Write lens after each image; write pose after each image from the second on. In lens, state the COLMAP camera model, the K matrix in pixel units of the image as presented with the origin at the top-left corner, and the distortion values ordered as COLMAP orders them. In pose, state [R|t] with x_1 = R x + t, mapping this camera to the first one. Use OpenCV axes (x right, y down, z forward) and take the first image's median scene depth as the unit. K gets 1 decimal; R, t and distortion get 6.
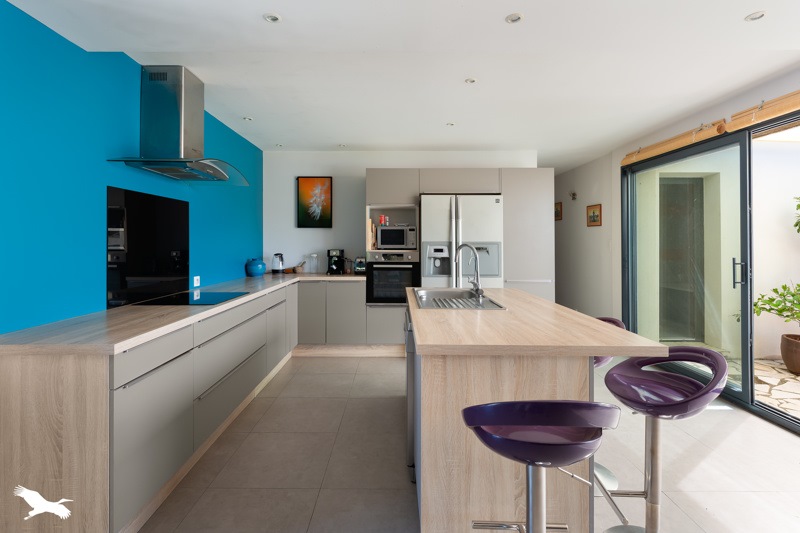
lens RADIAL K [[392.8, 0, 397.2], [0, 392.8, 234.6], [0, 0, 1]] dist [-0.000164, -0.000017]
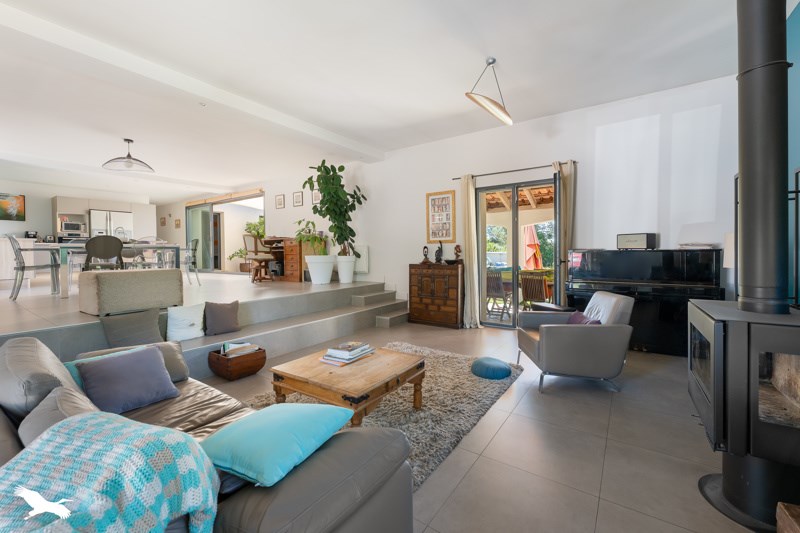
lens RADIAL K [[324.3, 0, 413.5], [0, 324.3, 250.7], [0, 0, 1]] dist [-0.000423, -0.000051]
pose [[0.549272, -0.004948, 0.835629, -0.494940], [-0.001020, 0.999978, 0.006592, 0.131630], [-0.835643, -0.004473, 0.549255, -1.704023]]
